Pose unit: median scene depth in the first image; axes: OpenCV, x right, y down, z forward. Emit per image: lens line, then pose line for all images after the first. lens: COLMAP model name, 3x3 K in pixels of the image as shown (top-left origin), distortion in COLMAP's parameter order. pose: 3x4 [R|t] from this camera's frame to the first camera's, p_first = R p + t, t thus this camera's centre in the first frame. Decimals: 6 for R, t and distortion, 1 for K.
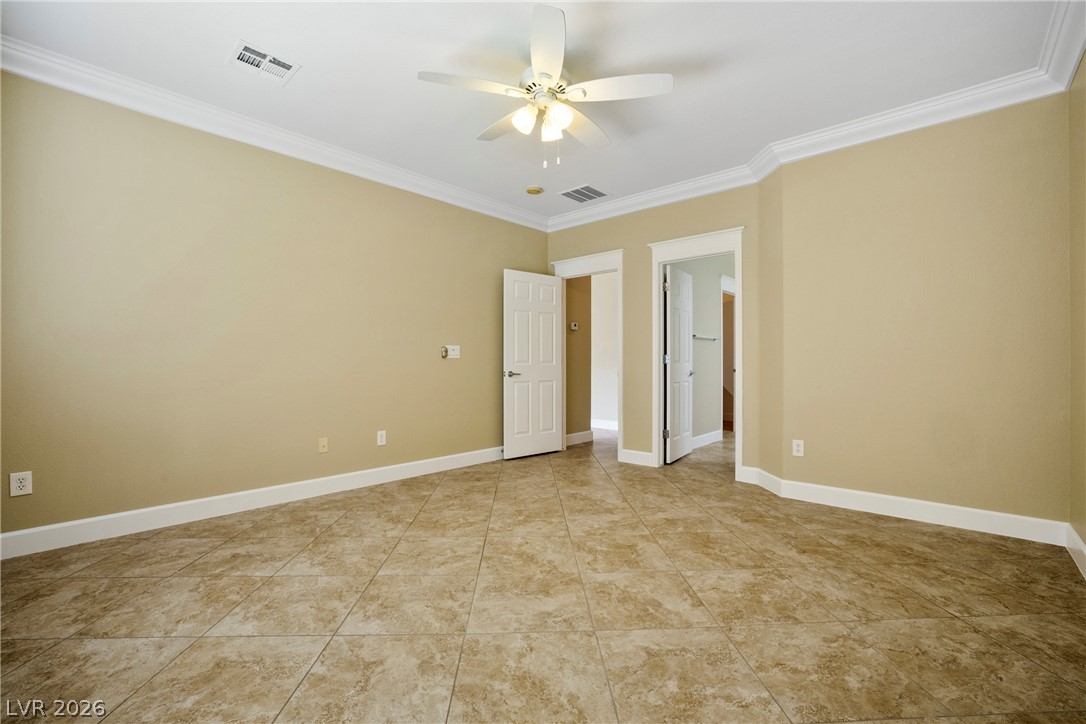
lens RADIAL K [[464.8, 0, 546.0], [0, 464.8, 360.0], [0, 0, 1]] dist [-0.039086, 0.010381]
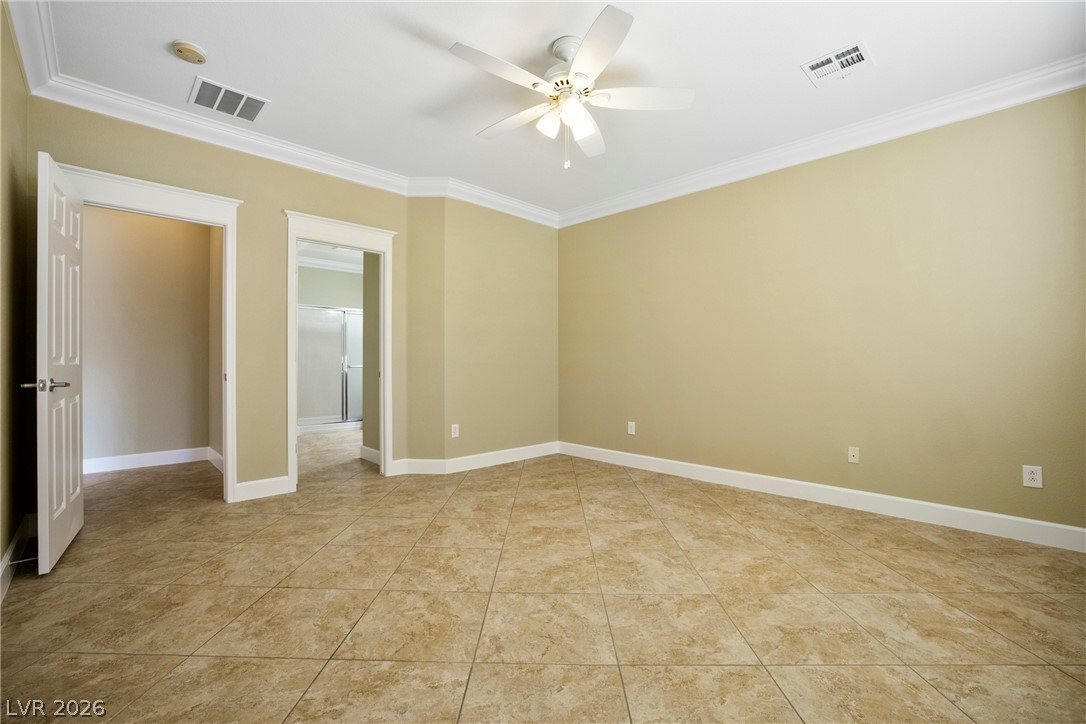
lens RADIAL K [[464.8, 0, 540.2], [0, 464.8, 364.0], [0, 0, 1]] dist [-0.039086, 0.010381]
pose [[0.061973, -0.001783, 0.998076, -0.909755], [-0.010372, 0.999943, 0.002430, 0.005618], [-0.998024, -0.010502, 0.061951, 0.909518]]
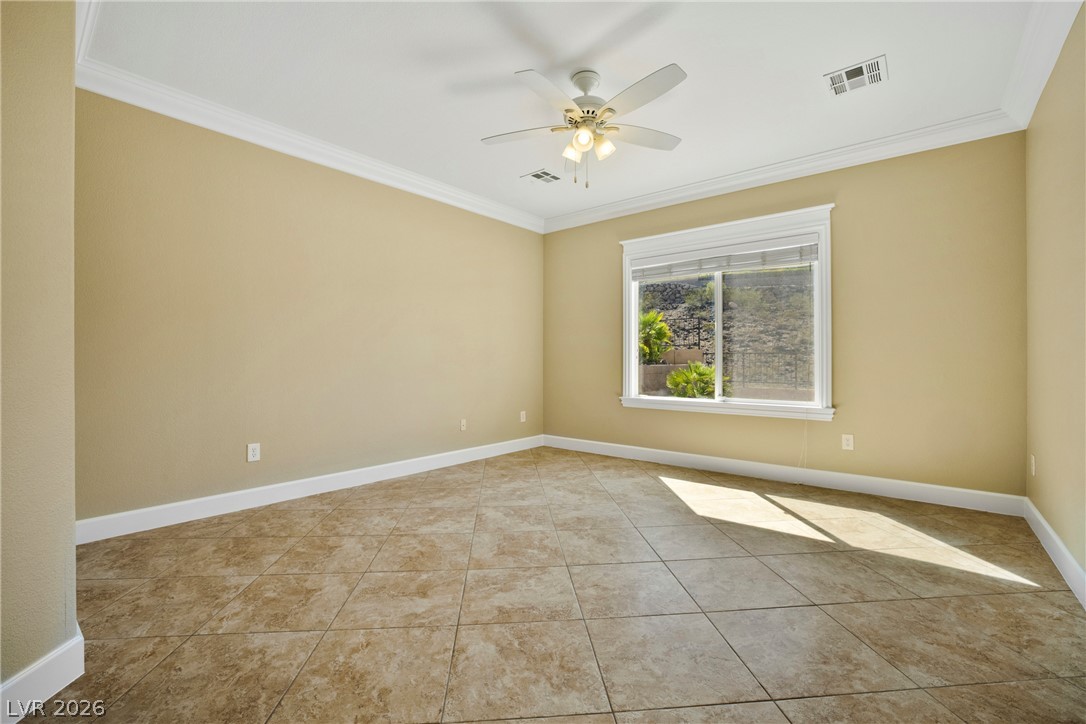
lens RADIAL K [[464.8, 0, 551.1], [0, 464.8, 362.4], [0, 0, 1]] dist [-0.039086, 0.010381]
pose [[-0.998434, -0.001245, -0.055929, 0.133032], [-0.001030, 0.999992, -0.003878, 0.013932], [0.055933, -0.003814, -0.998427, 1.921548]]
